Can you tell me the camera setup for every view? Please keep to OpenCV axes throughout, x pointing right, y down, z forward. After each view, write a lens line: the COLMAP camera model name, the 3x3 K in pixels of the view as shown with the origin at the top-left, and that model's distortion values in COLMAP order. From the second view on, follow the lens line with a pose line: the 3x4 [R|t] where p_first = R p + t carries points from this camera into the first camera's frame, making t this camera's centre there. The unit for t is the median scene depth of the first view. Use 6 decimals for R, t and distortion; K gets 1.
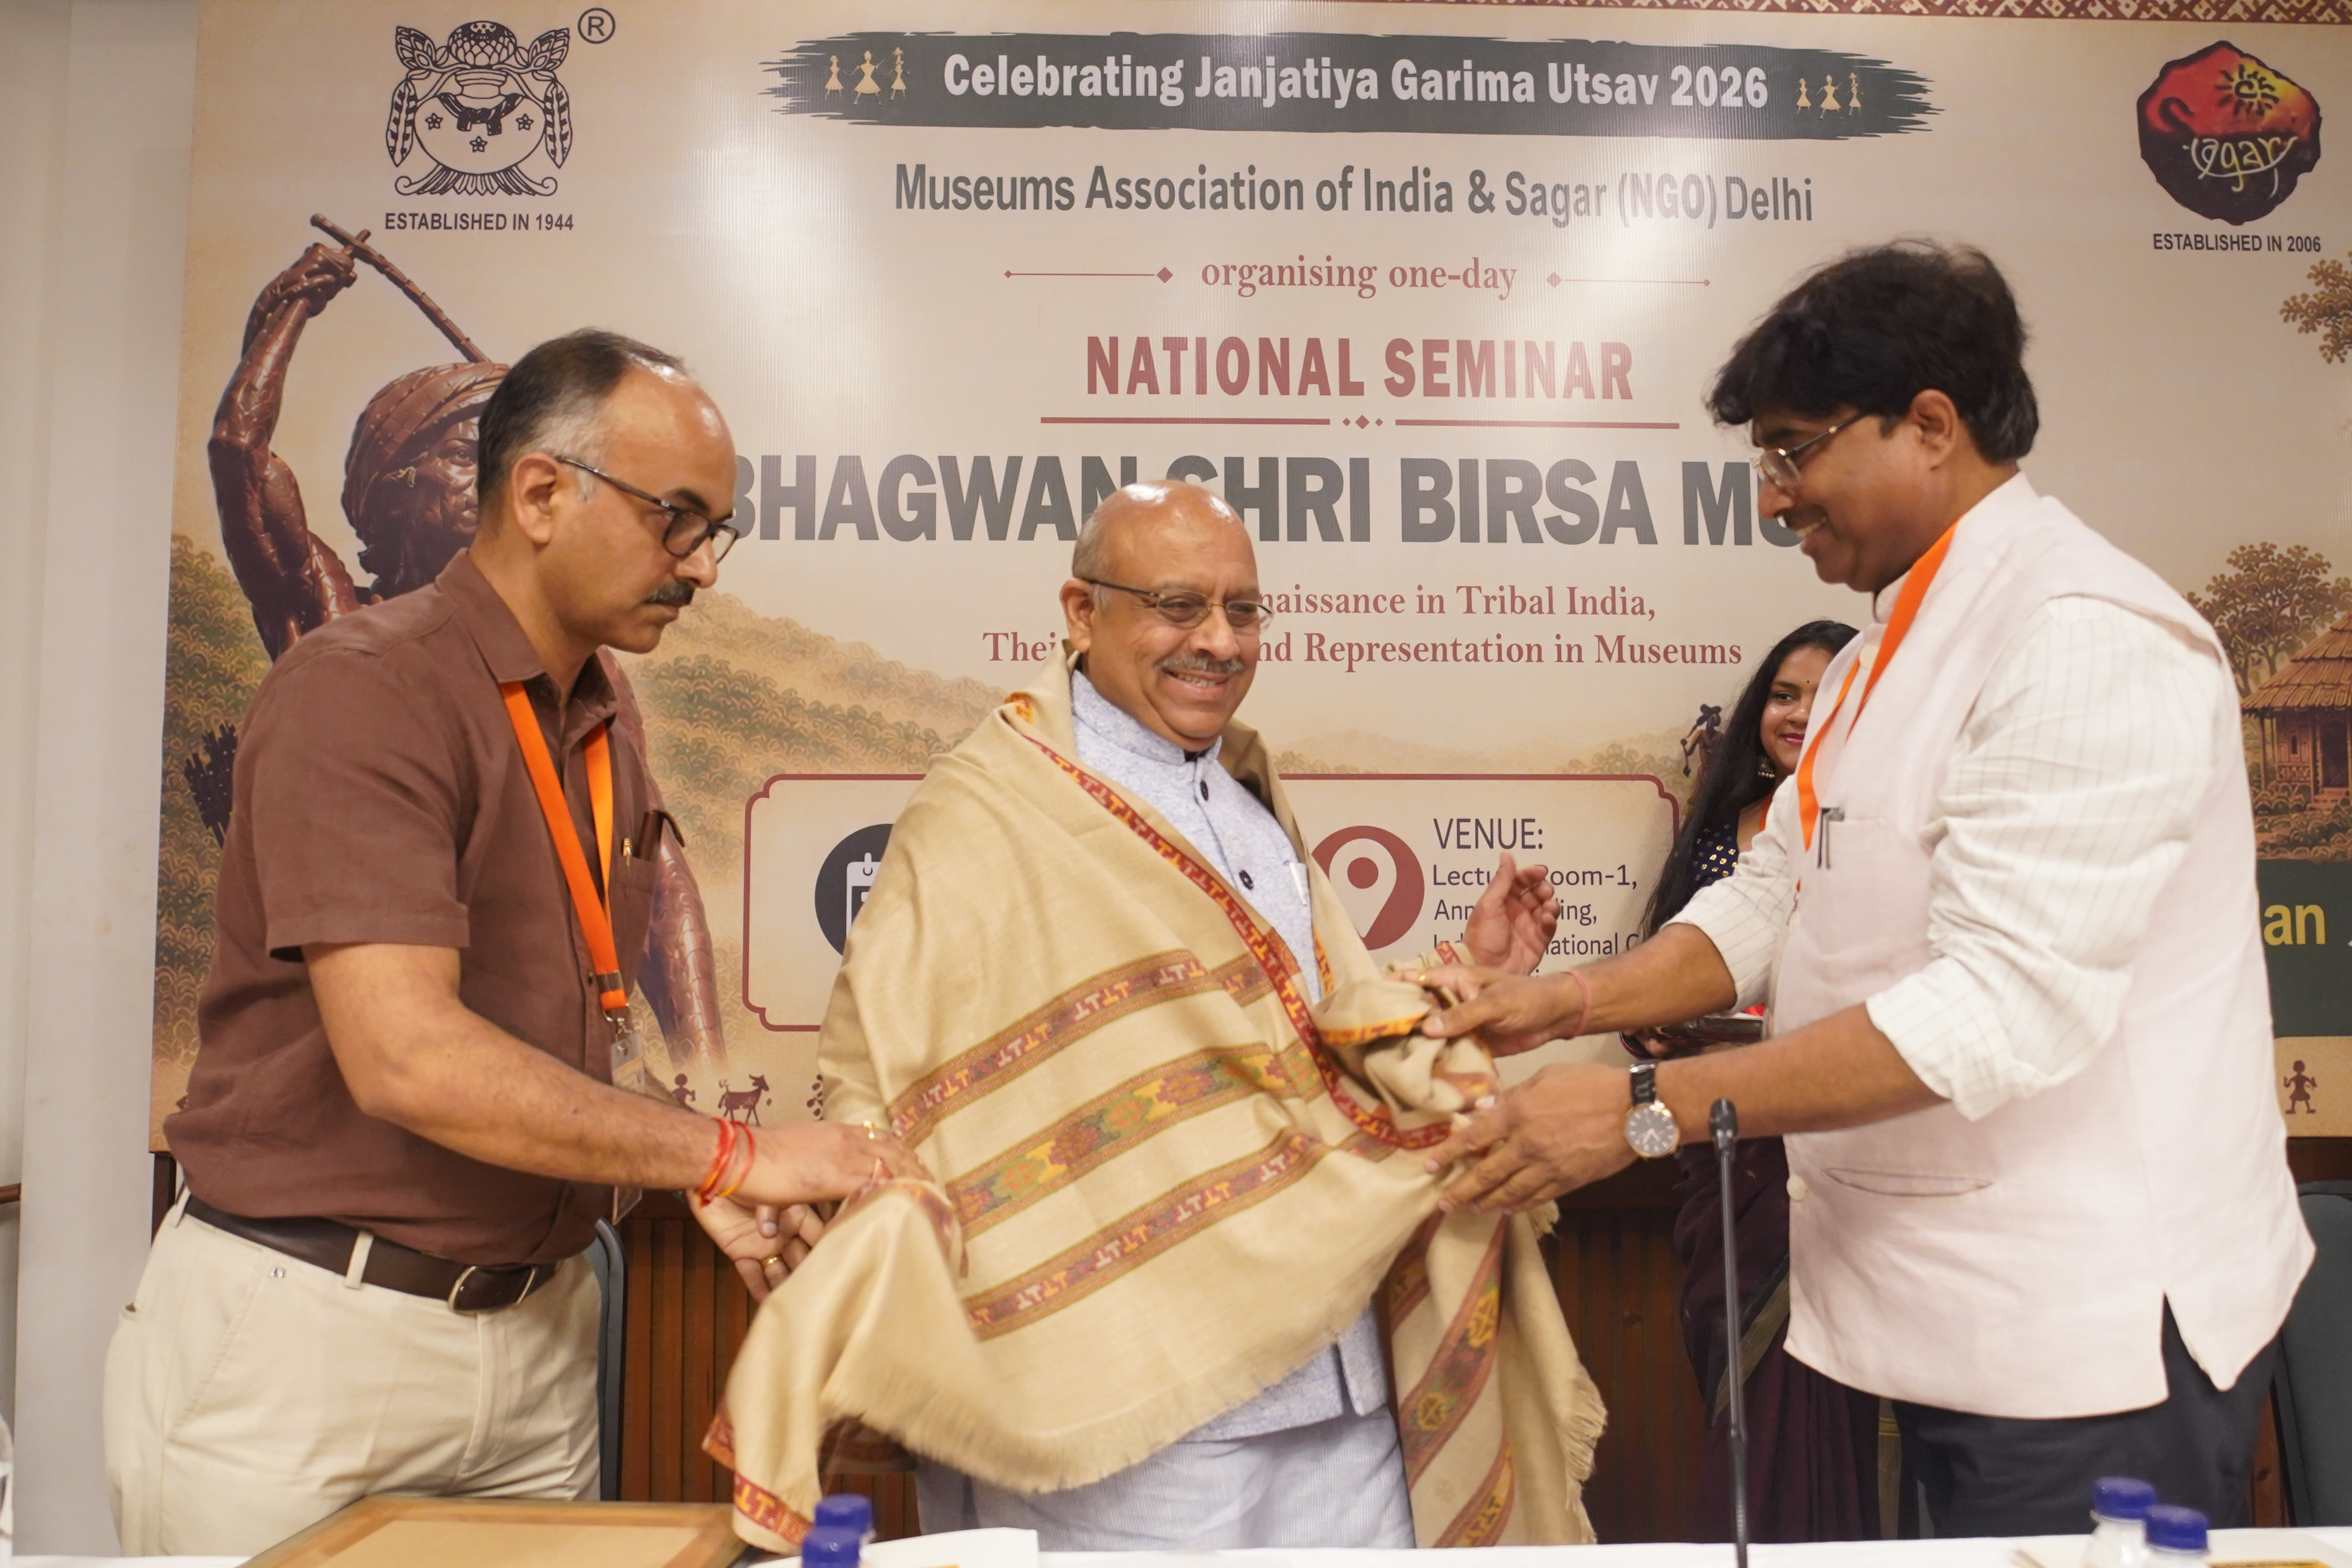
lens RADIAL K [[1876.9, 0, 1185.3], [0, 1876.9, 799.6], [0, 0, 1]] dist [-0.058842, 0.034925]
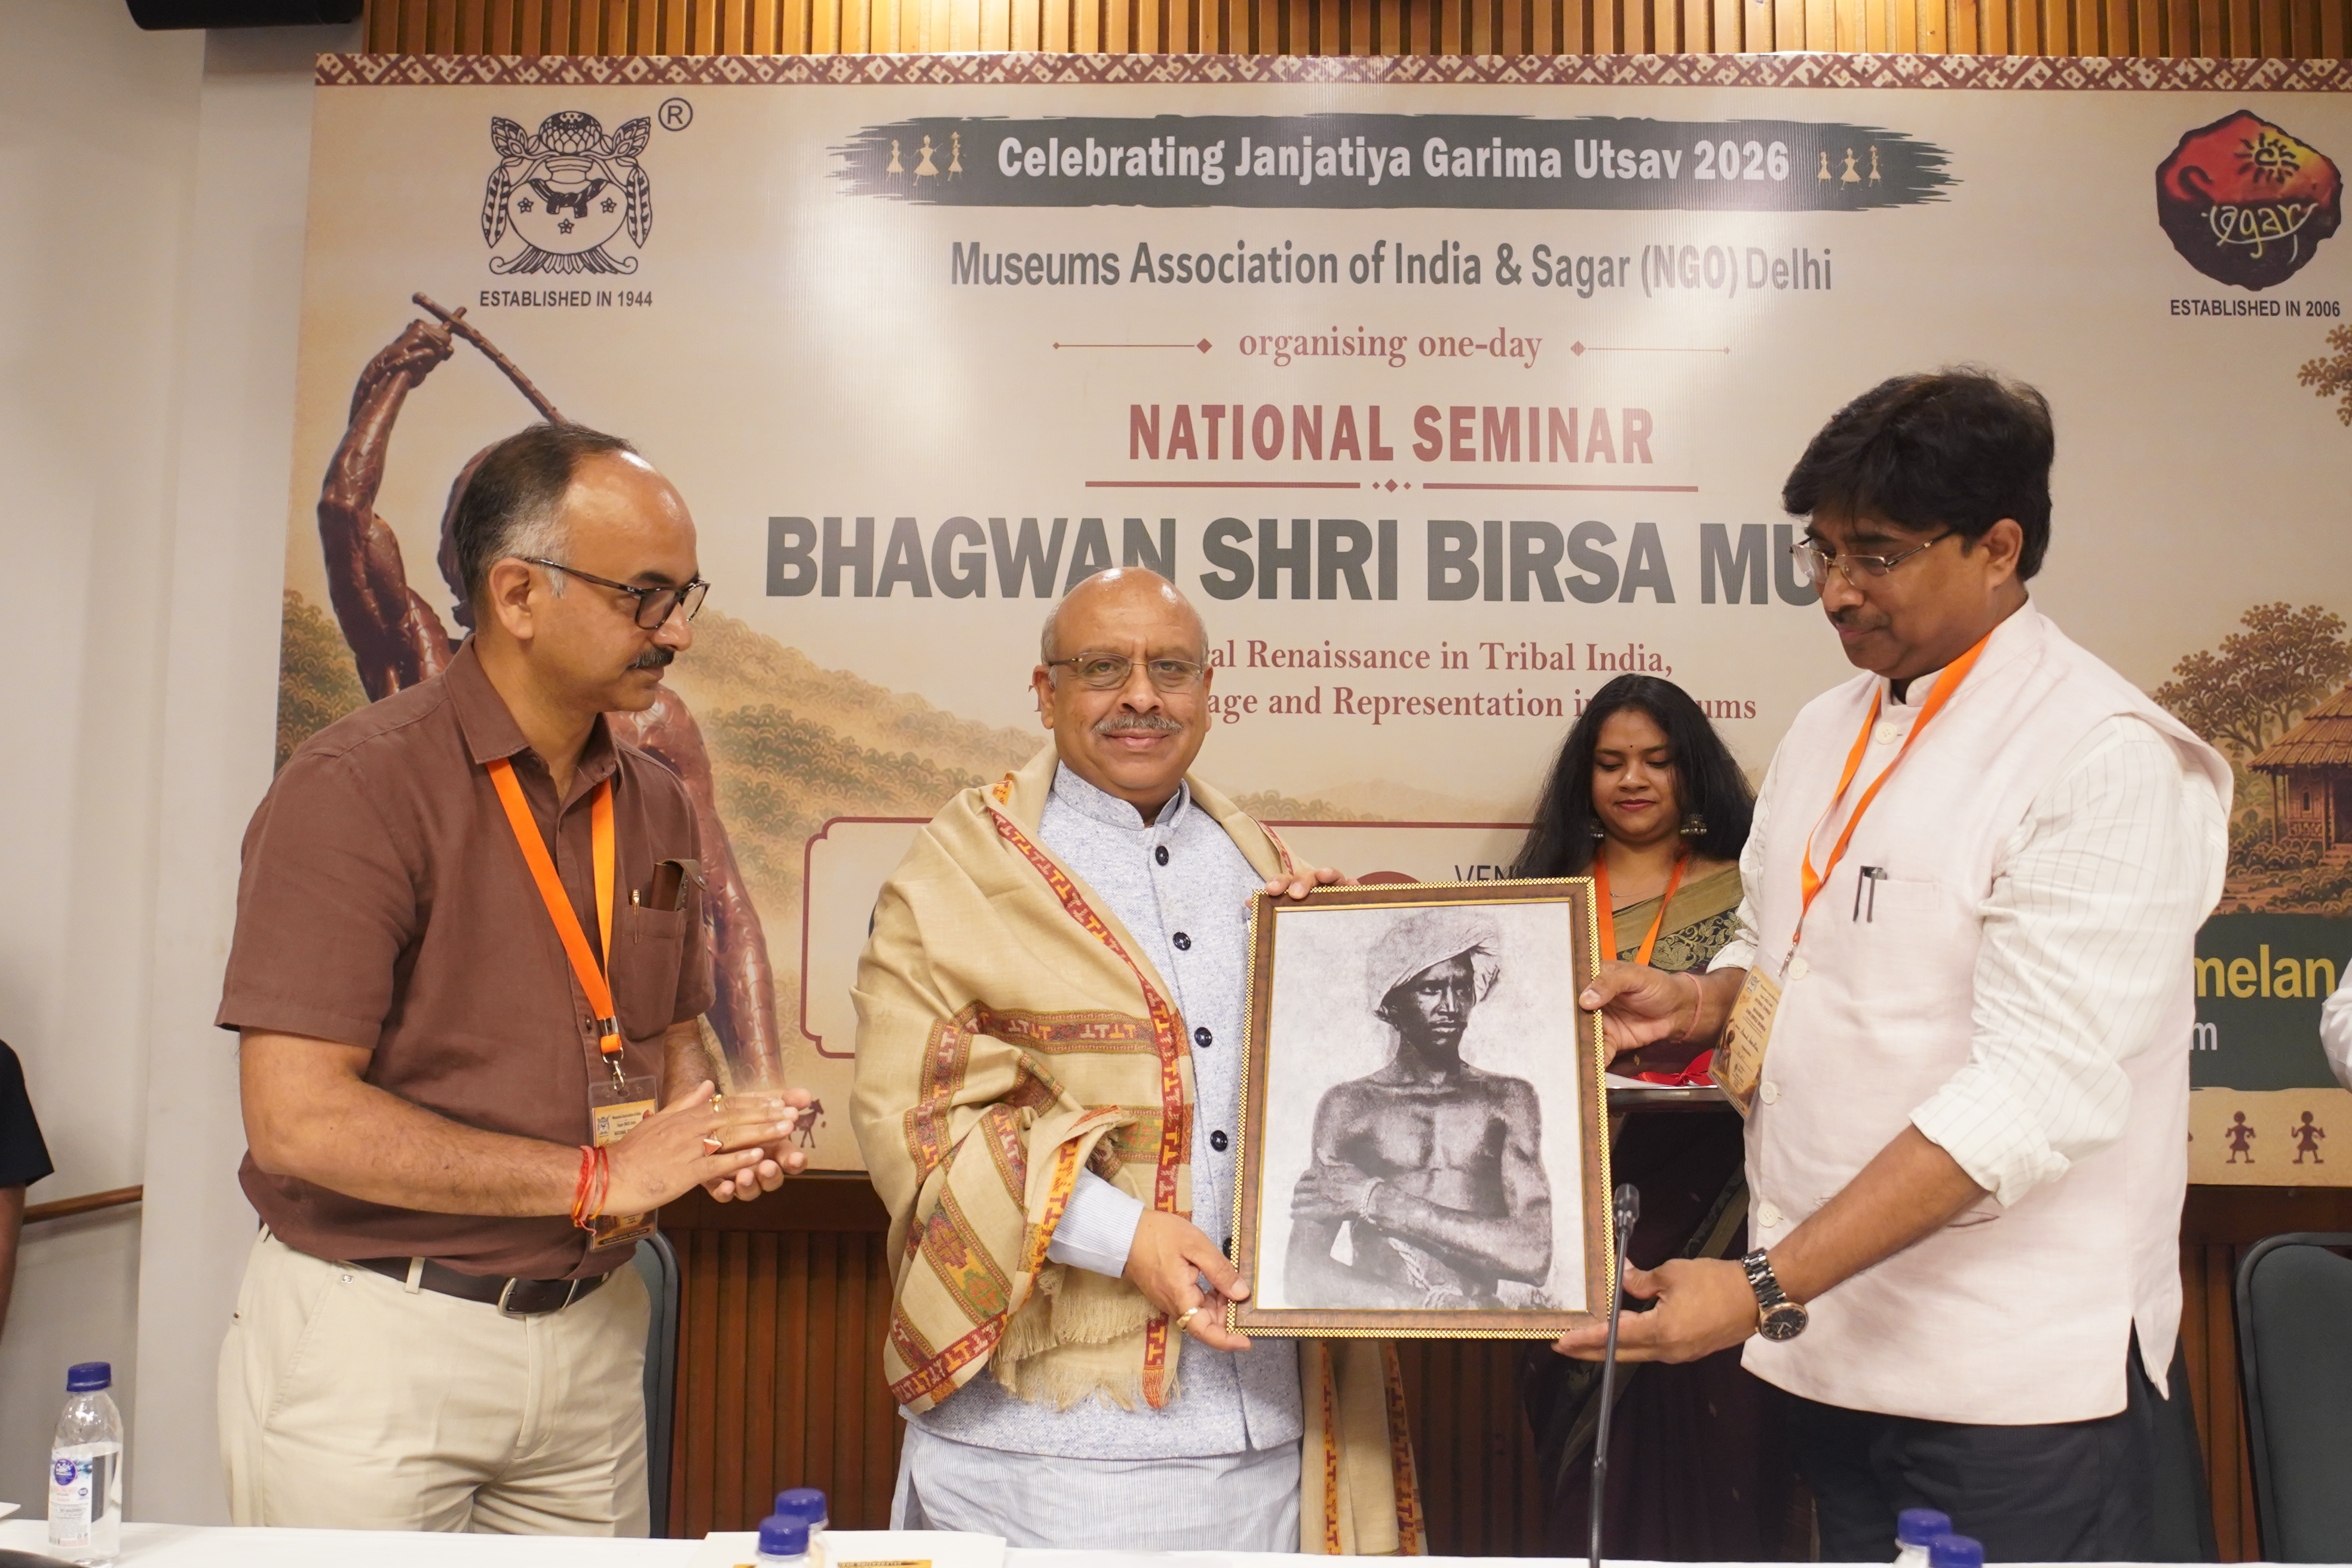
lens RADIAL K [[1876.9, 0, 1185.3], [0, 1876.9, 799.6], [0, 0, 1]] dist [-0.058842, 0.034925]
pose [[0.998355, 0.009387, -0.056565, 0.040443], [-0.009616, 0.999947, -0.003787, -0.020849], [0.056526, 0.004325, 0.998392, -0.052628]]
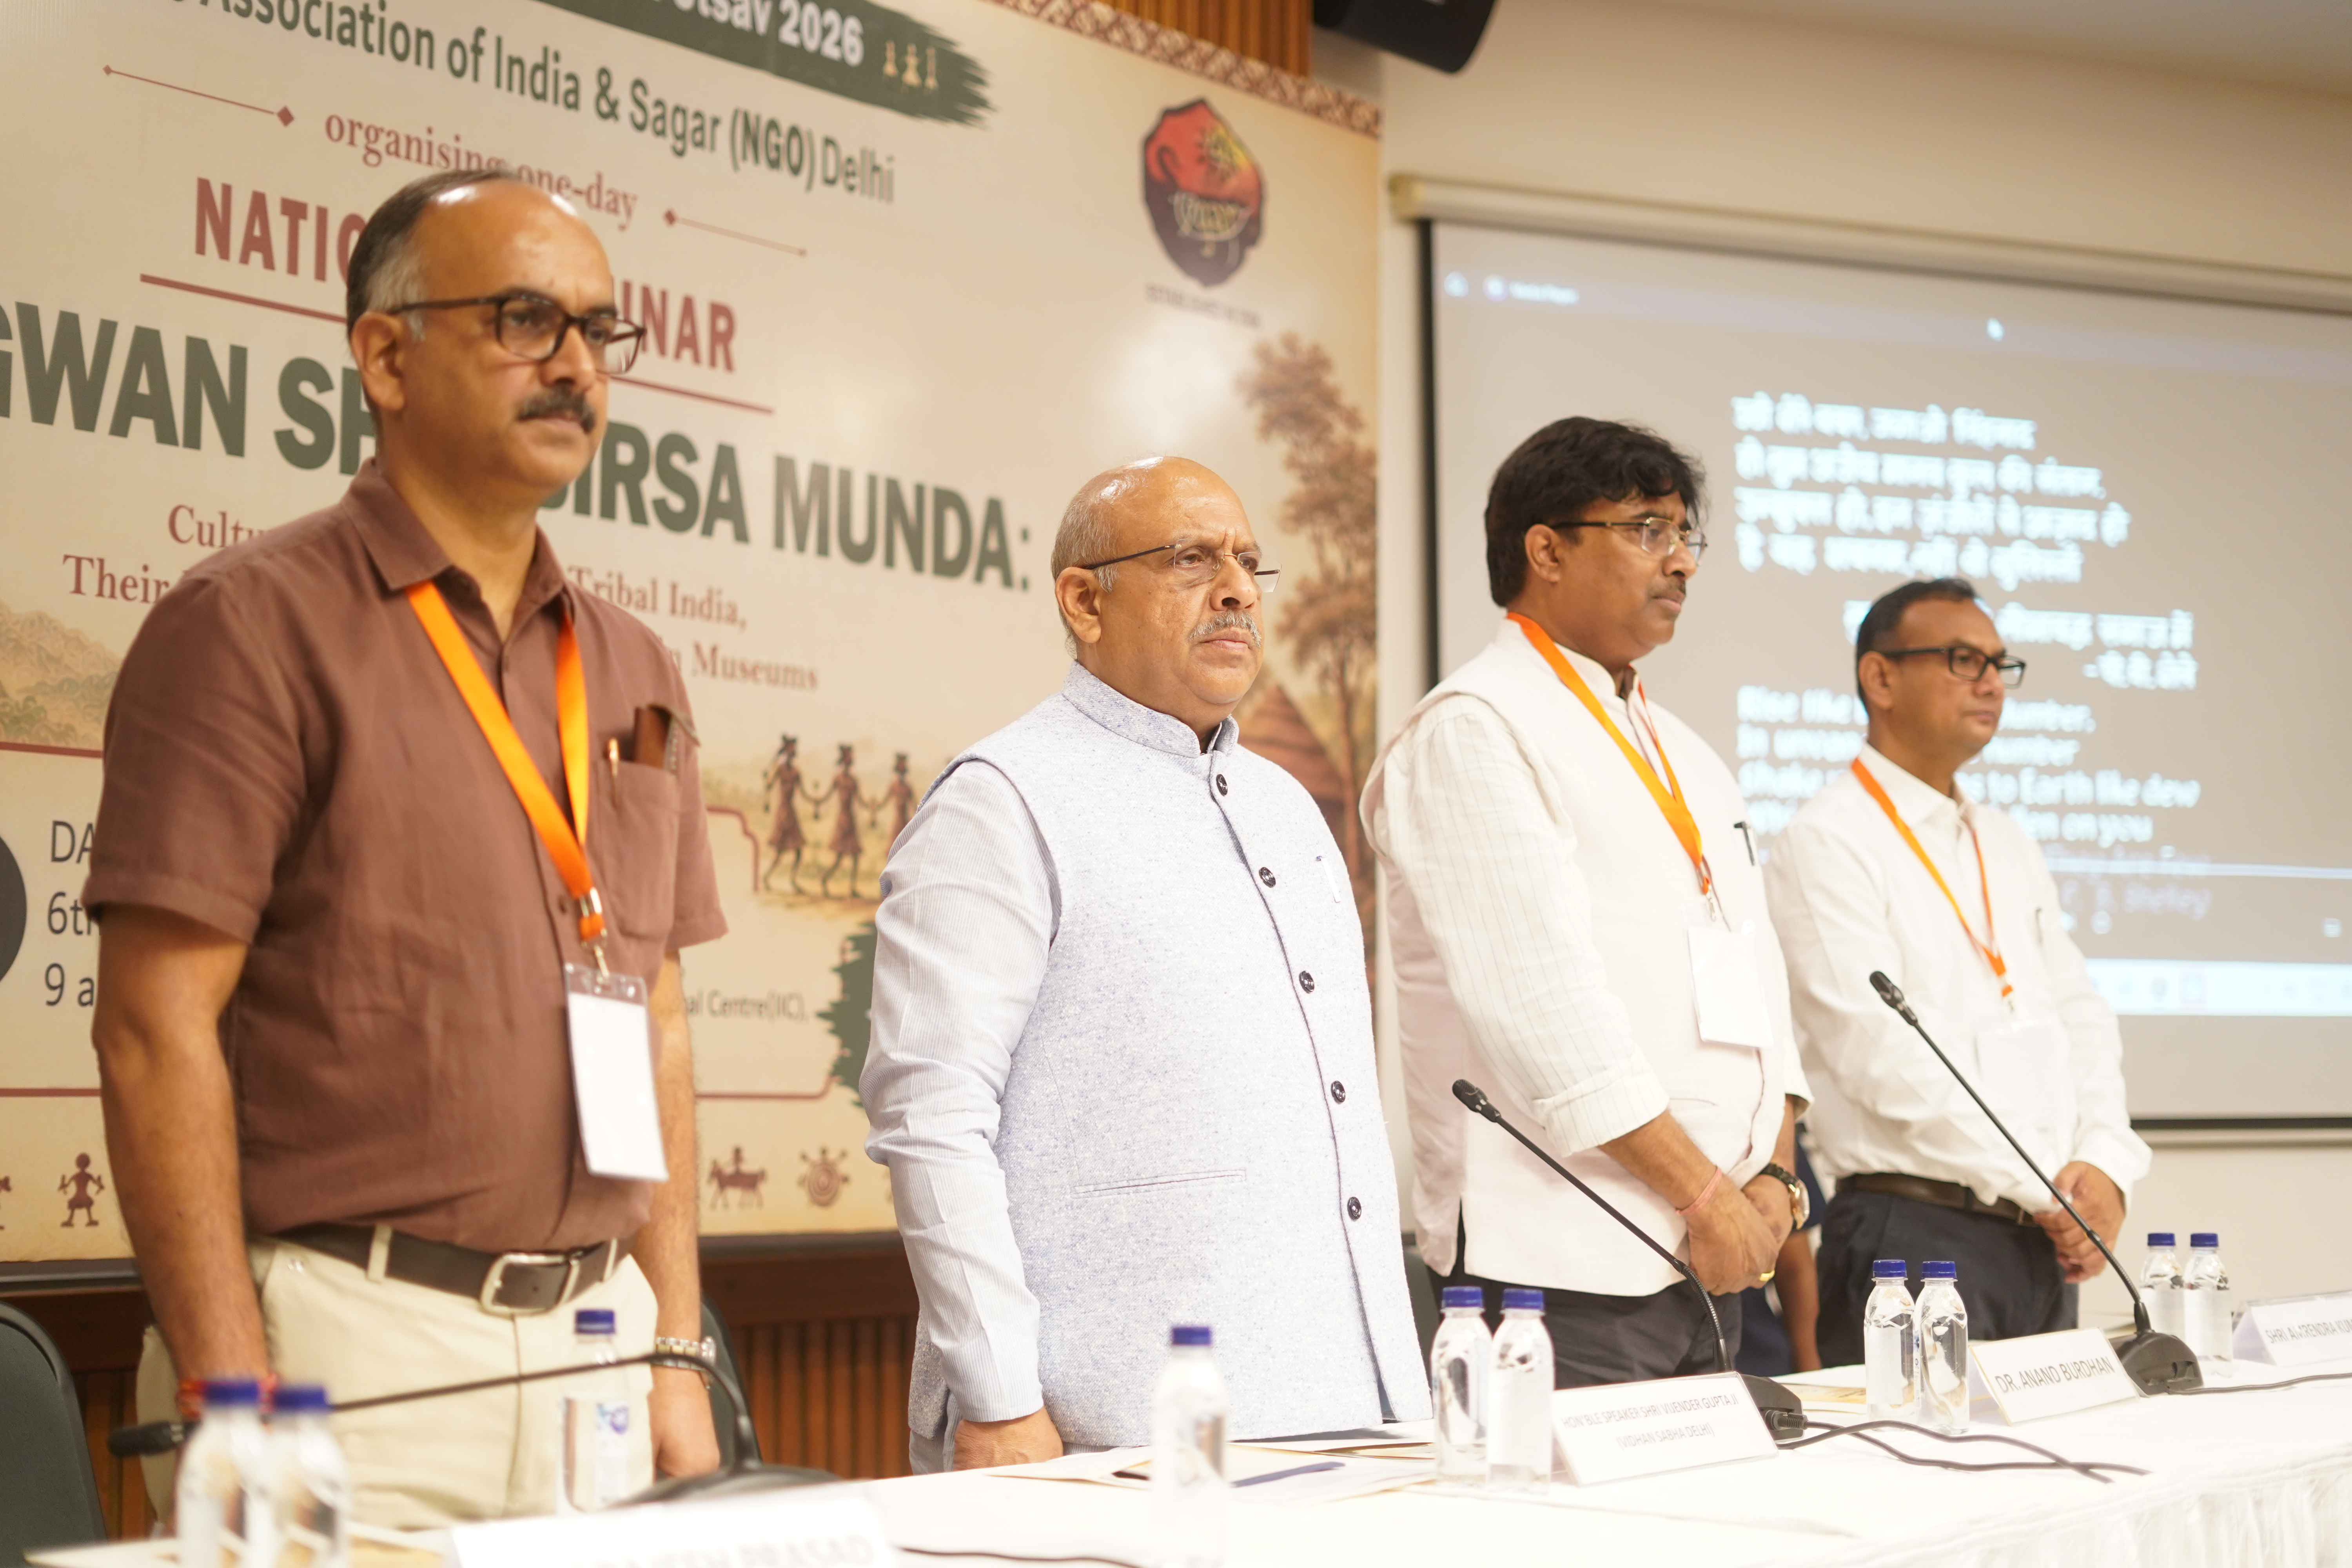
lens RADIAL K [[3451.5, 0, 1176.0], [0, 3451.5, 784.0], [0, 0, 1]] dist [-0.018461, 0.008886]
pose [[0.665528, 0.073193, 0.742776, -0.800254], [-0.055740, 0.997275, -0.048328, 0.040886], [-0.744289, -0.009238, 0.667794, -0.220395]]
